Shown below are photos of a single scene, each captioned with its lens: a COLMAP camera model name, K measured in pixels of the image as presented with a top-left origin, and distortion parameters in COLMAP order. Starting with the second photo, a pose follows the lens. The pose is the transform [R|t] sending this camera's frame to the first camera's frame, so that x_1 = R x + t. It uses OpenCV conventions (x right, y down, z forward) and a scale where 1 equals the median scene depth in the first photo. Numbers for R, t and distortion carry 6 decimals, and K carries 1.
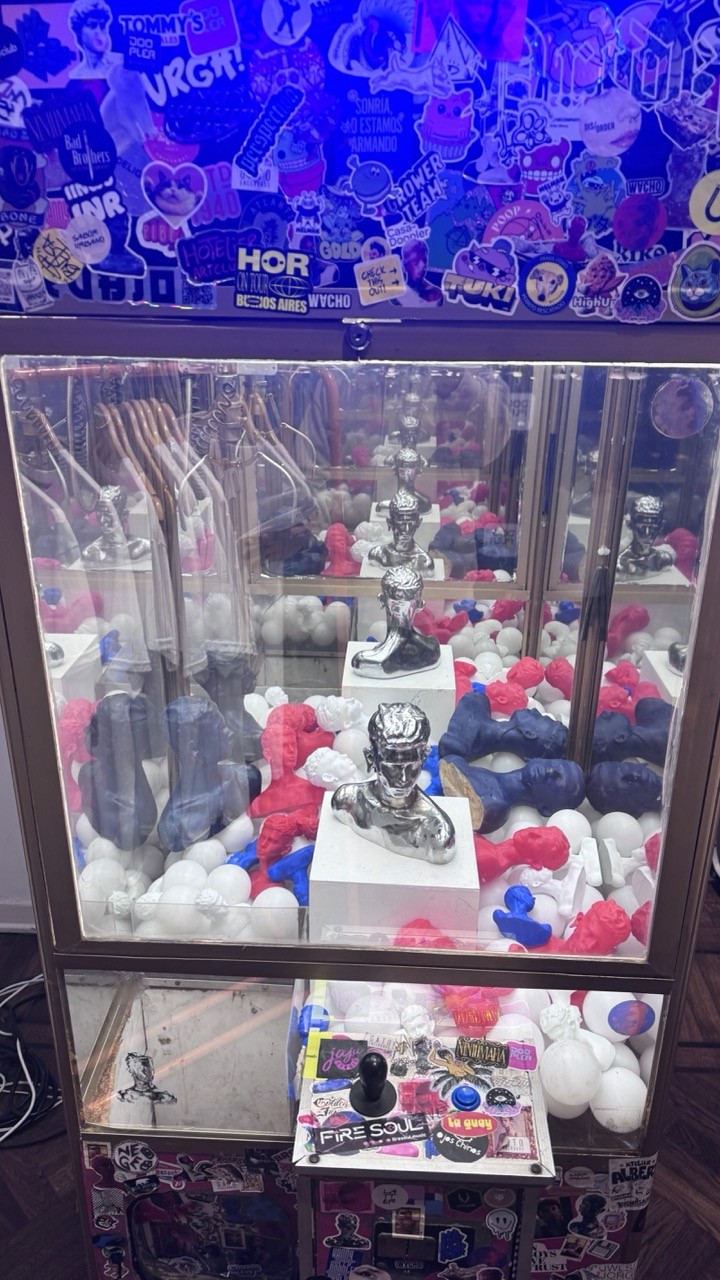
lens RADIAL K [[894.1, 0, 358.1], [0, 894.1, 648.9], [0, 0, 1]] dist [0.066601, -0.078969]
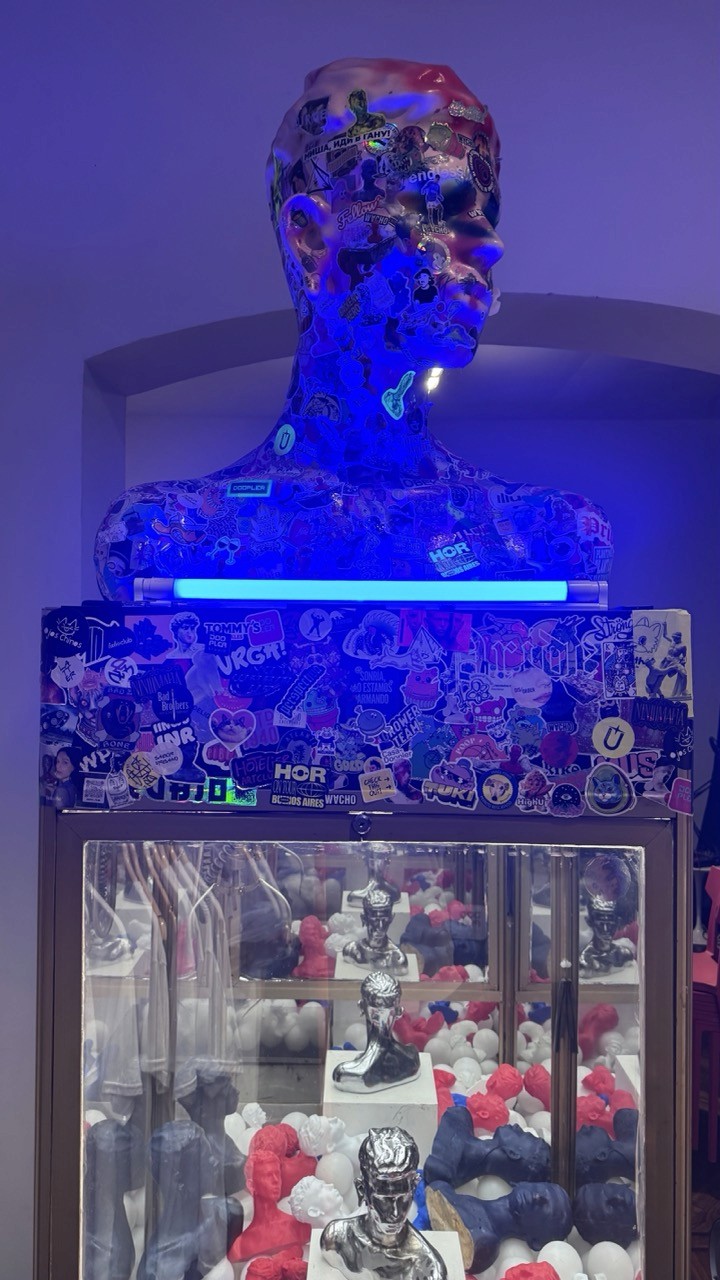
lens RADIAL K [[894.1, 0, 367.6], [0, 894.1, 636.8], [0, 0, 1]] dist [0.066601, -0.078969]
pose [[0.998529, 0.006022, 0.053893, -0.042587], [0.016194, 0.915357, -0.402317, -0.042970], [-0.051754, 0.402598, 0.913913, -0.218991]]
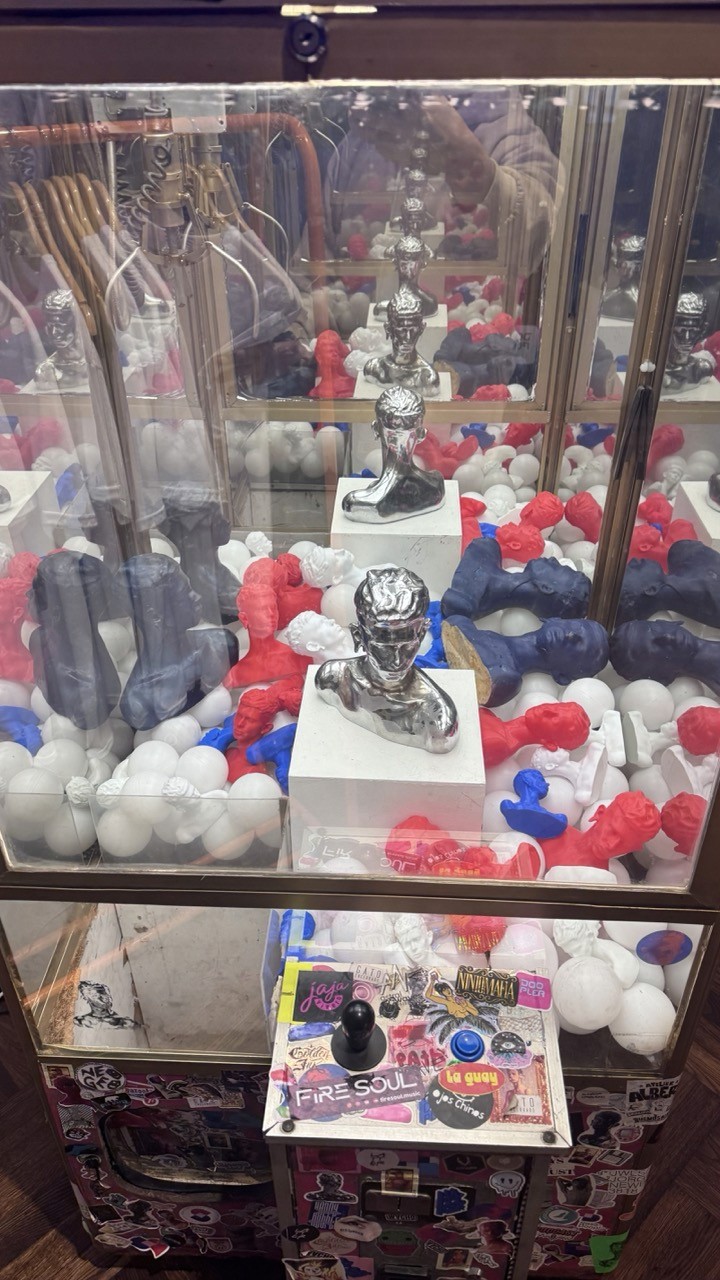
lens RADIAL K [[894.1, 0, 359.3], [0, 894.1, 642.8], [0, 0, 1]] dist [0.066601, -0.078969]
pose [[0.999891, -0.012485, -0.007933, 0.024197], [0.013813, 0.979972, 0.198655, -0.040598], [0.005293, -0.198743, 0.980037, 0.201170]]
